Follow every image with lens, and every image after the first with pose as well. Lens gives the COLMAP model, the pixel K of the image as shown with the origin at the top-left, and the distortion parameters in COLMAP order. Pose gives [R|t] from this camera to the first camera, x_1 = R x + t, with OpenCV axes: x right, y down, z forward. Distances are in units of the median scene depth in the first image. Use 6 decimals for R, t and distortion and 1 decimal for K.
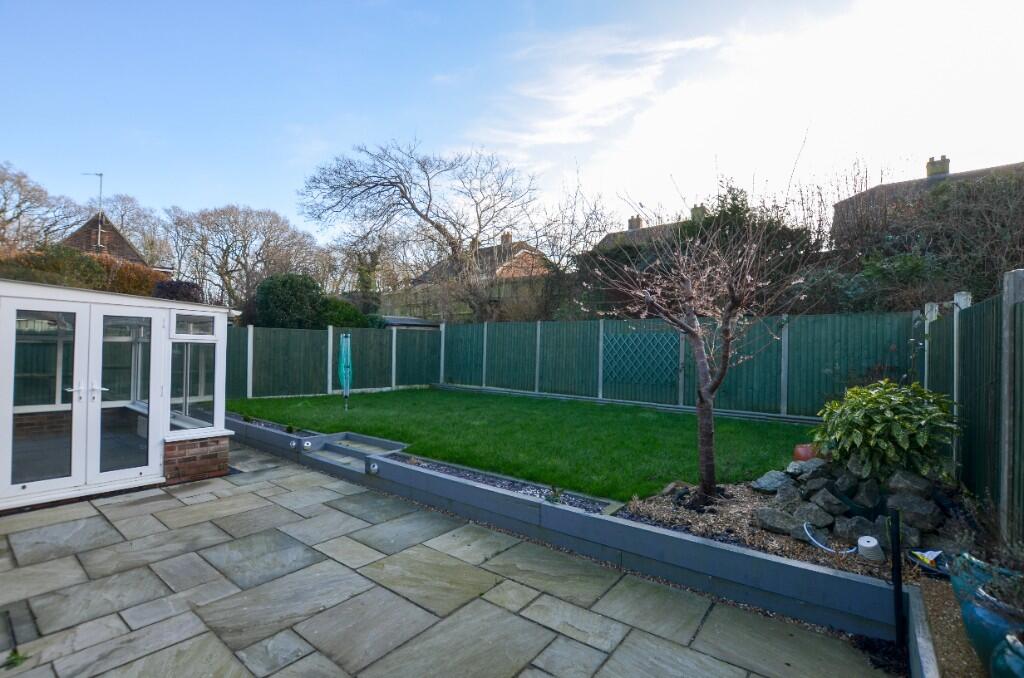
lens RADIAL K [[450.7, 0, 516.4], [0, 450.7, 344.3], [0, 0, 1]] dist [-0.034704, 0.004664]
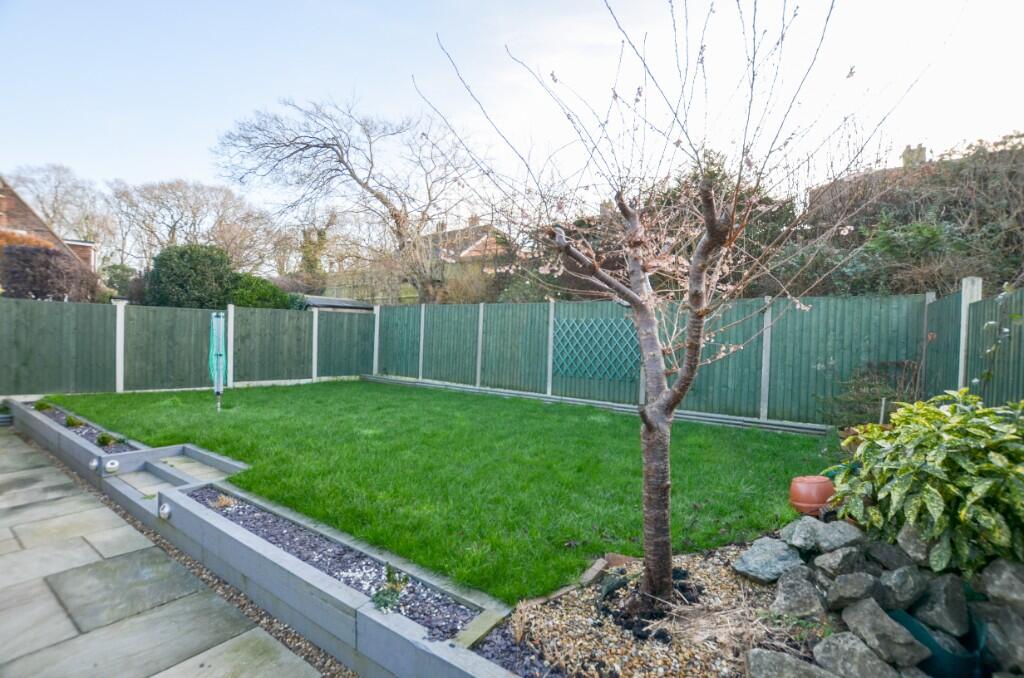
lens RADIAL K [[450.7, 0, 516.8], [0, 450.7, 344.9], [0, 0, 1]] dist [-0.034704, 0.004664]
pose [[0.998330, 0.011197, 0.056676, 0.135306], [-0.012691, 0.999580, 0.026065, 0.008685], [-0.056360, -0.026741, 0.998052, 0.286726]]
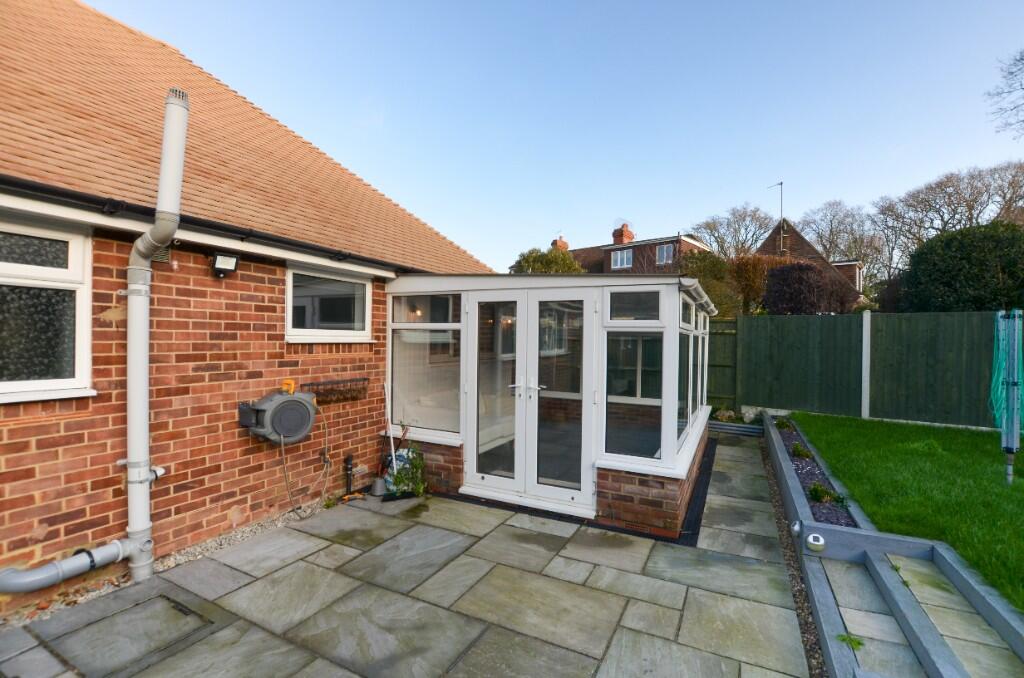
lens RADIAL K [[450.7, 0, 517.3], [0, 450.7, 342.4], [0, 0, 1]] dist [-0.034704, 0.004664]
pose [[0.188724, -0.006967, -0.982005, -0.064915], [0.002345, 0.999975, -0.006644, 0.015439], [0.982027, -0.001049, 0.188736, 0.619007]]
